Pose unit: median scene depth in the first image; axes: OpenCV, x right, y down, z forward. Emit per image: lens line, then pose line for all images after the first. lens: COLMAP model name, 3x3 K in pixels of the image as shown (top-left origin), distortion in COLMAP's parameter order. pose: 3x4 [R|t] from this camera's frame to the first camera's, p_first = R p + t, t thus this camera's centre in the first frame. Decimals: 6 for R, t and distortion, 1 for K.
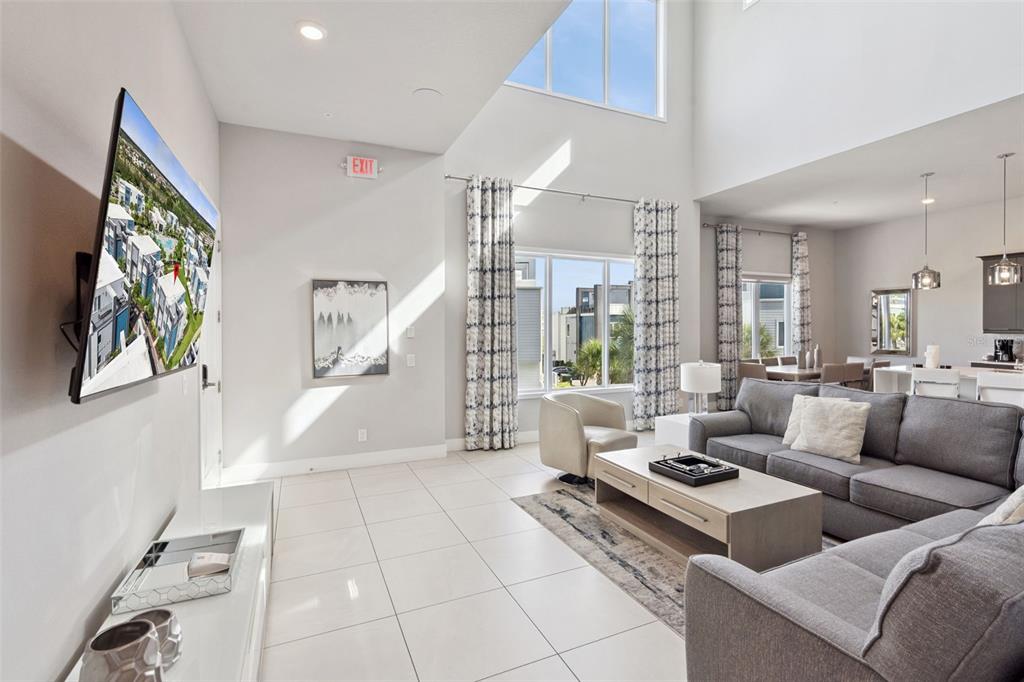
lens RADIAL K [[470.5, 0, 516.8], [0, 470.5, 328.2], [0, 0, 1]] dist [-0.004524, 0.001784]
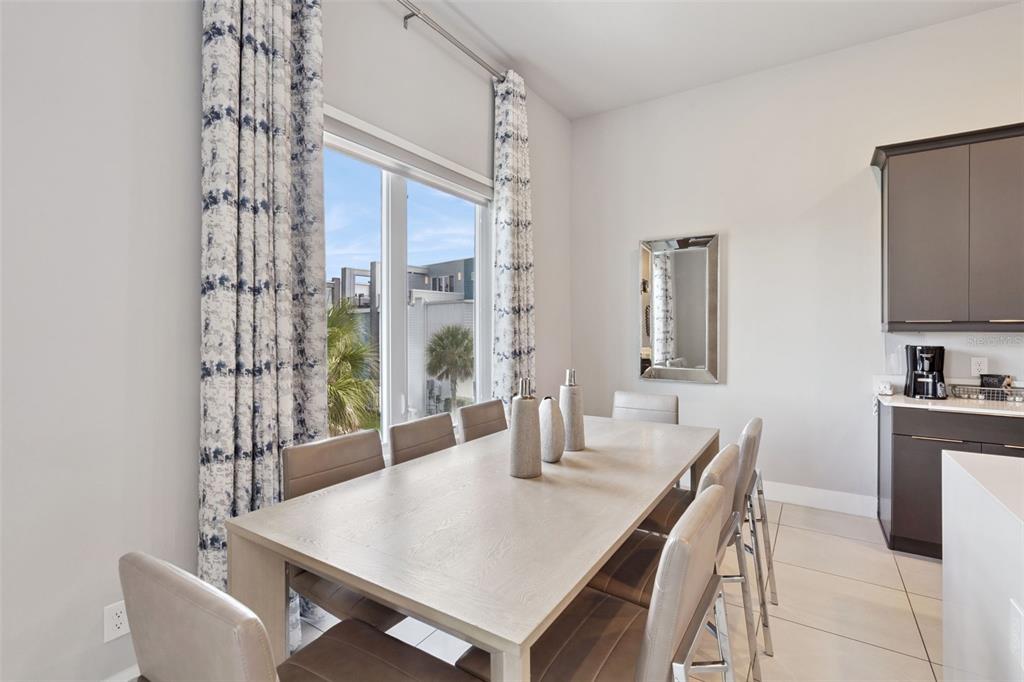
lens RADIAL K [[470.5, 0, 513.2], [0, 470.5, 327.2], [0, 0, 1]] dist [-0.004524, 0.001784]
pose [[0.838963, 0.008594, 0.544120, 0.453964], [-0.002817, 0.999930, -0.011451, 0.012146], [-0.544181, 0.008074, 0.838929, 0.776959]]
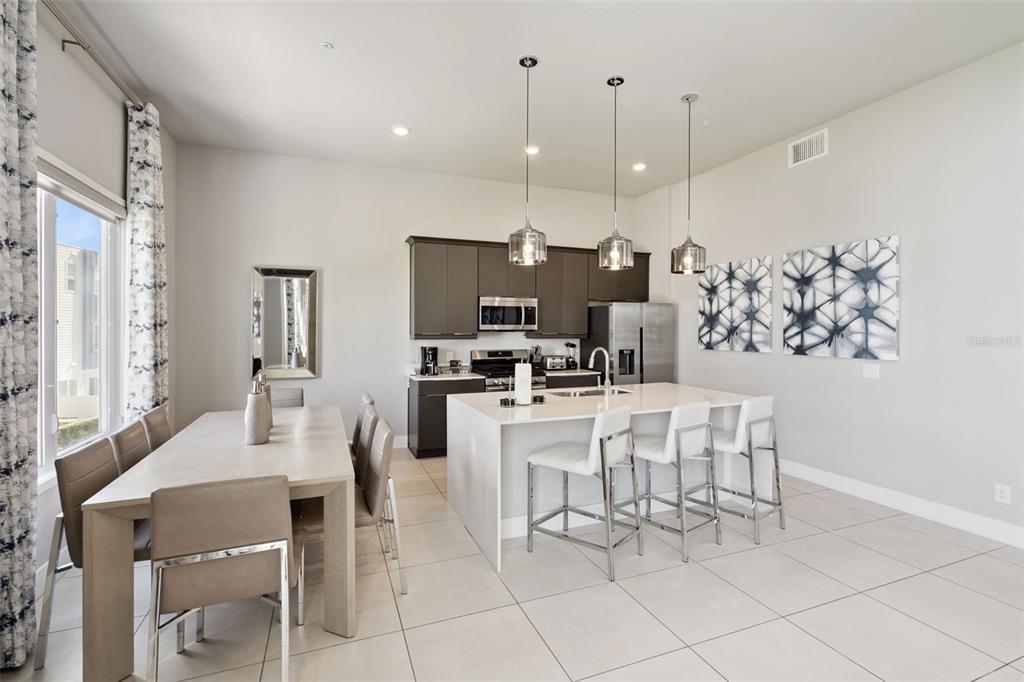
lens RADIAL K [[468.9, 0, 503.7], [0, 468.9, 322.8], [0, 0, 1]] dist [0.002322, 0.000995]
pose [[0.060154, 0.014684, 0.998081, 0.238367], [0.002718, 0.999886, -0.014874, -0.003826], [-0.998185, 0.003608, 0.060107, 0.760433]]
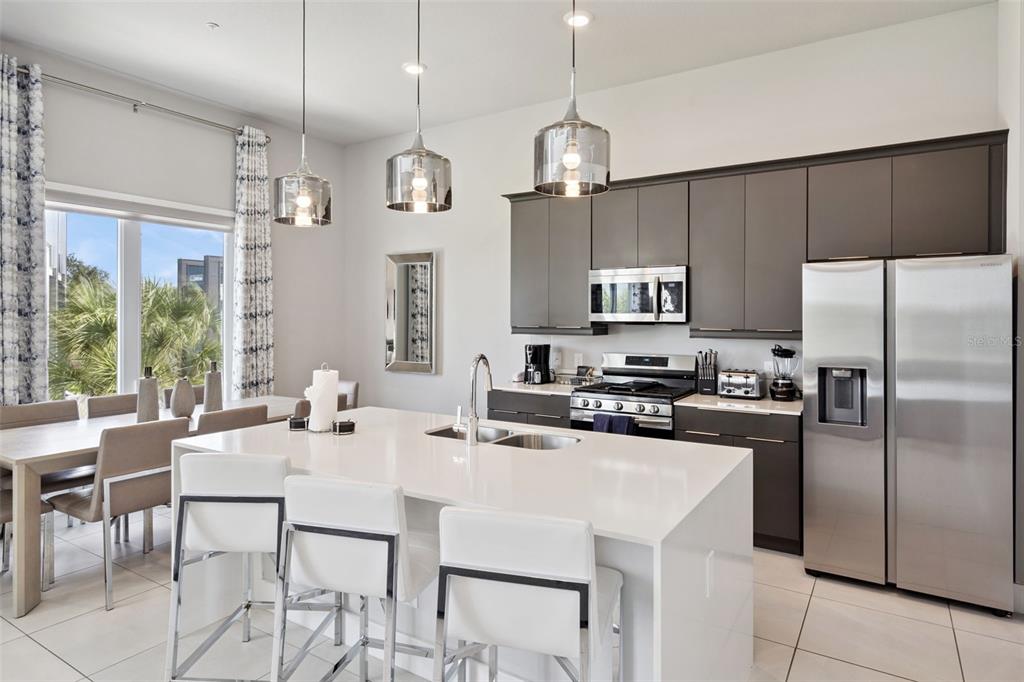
lens RADIAL K [[588.8, 0, 504.9], [0, 588.8, 314.2], [0, 0, 1]] dist [0.000175, 0.001608]
pose [[0.838848, 0.008044, 0.544306, 0.569171], [-0.002911, 0.999943, -0.010292, -0.004339], [-0.544357, 0.007049, 0.838824, 0.392449]]
